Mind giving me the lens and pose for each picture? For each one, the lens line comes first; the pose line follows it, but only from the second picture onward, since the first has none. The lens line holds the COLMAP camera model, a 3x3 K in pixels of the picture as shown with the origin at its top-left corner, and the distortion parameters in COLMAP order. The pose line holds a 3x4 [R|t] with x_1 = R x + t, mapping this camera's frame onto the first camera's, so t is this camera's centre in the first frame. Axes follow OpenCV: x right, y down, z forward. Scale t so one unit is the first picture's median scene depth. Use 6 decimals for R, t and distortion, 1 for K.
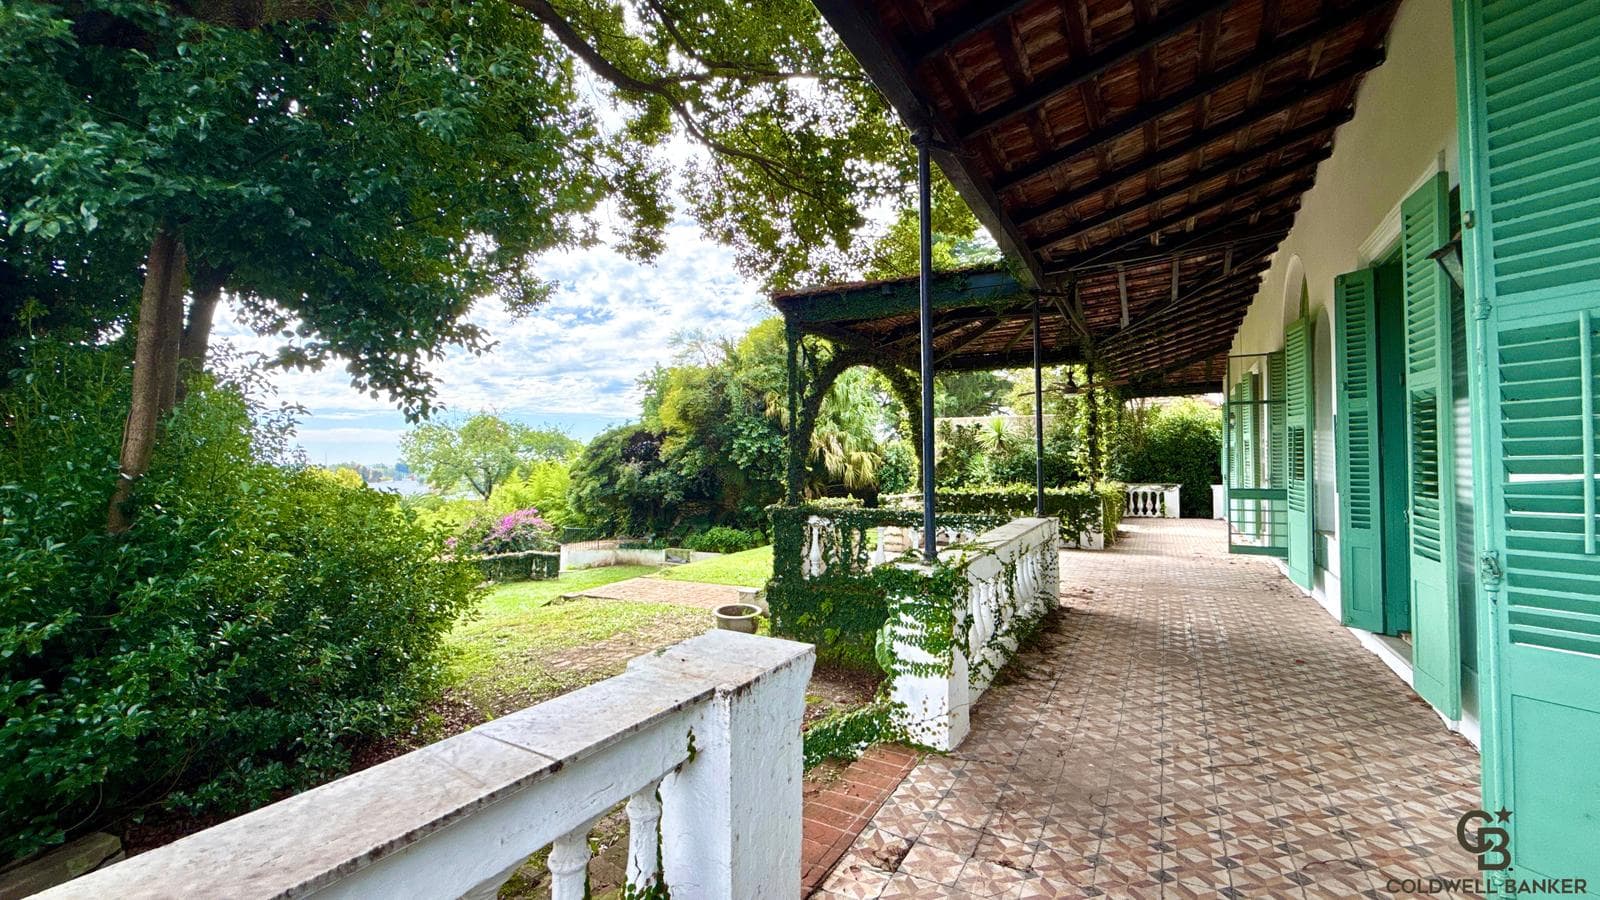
lens RADIAL K [[636.8, 0, 799.3], [0, 636.8, 453.9], [0, 0, 1]] dist [0.001500, 0.000025]
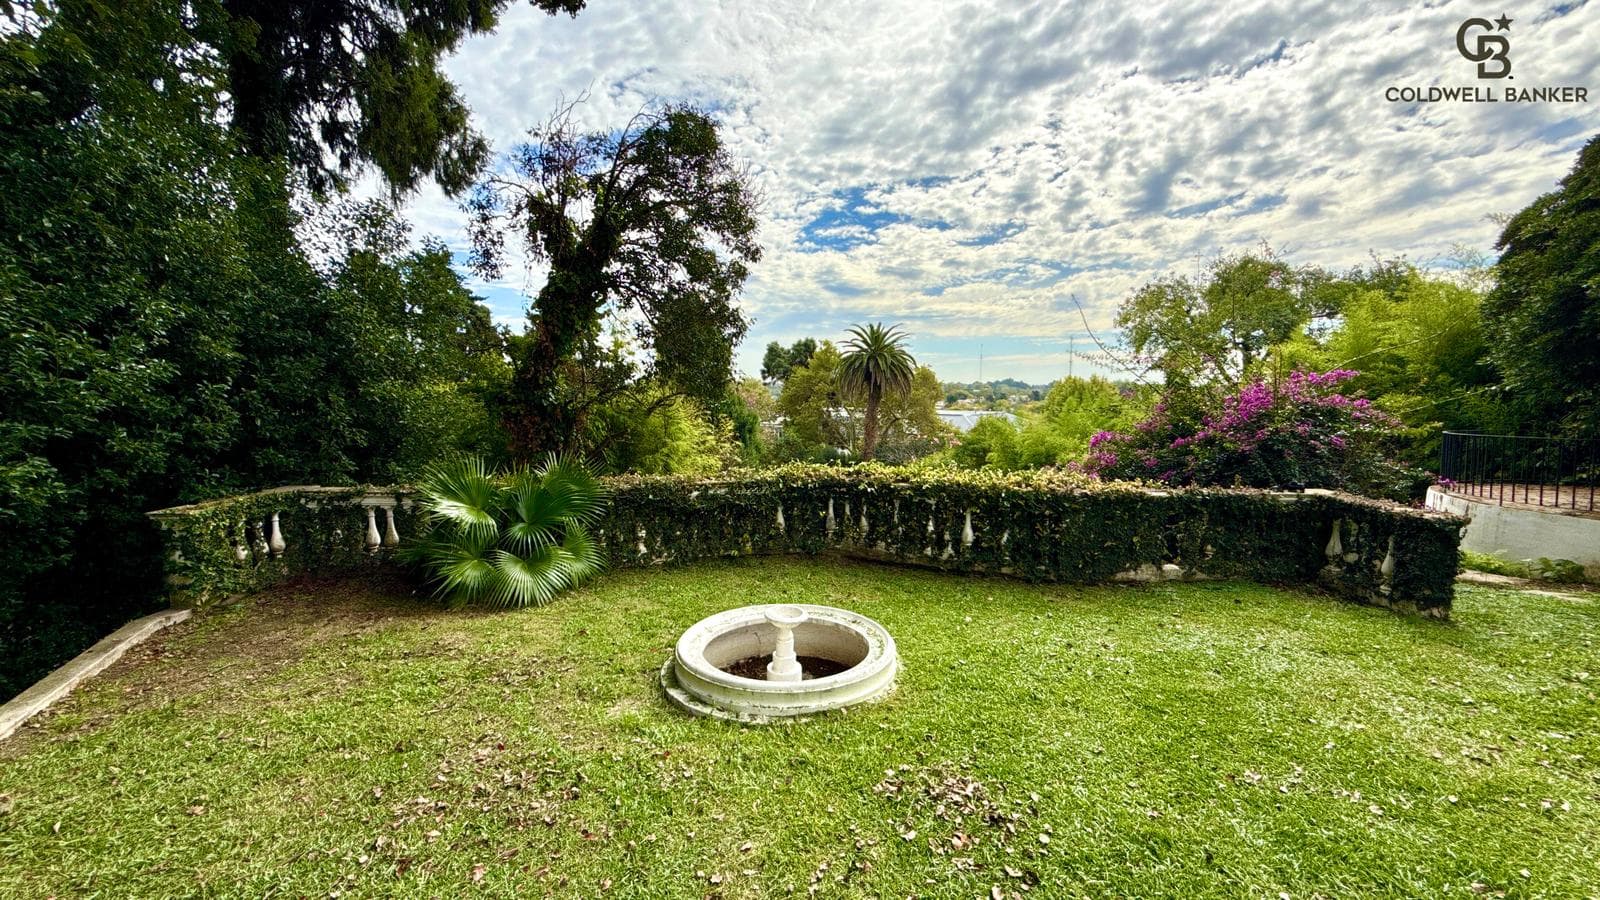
lens RADIAL K [[636.8, 0, 807.3], [0, 636.8, 449.9], [0, 0, 1]] dist [0.001500, 0.000025]
pose [[0.473718, 0.093936, -0.875652, -0.278499], [0.018368, 0.993025, 0.116464, 0.094804], [0.880485, -0.071256, 0.468688, 0.651477]]
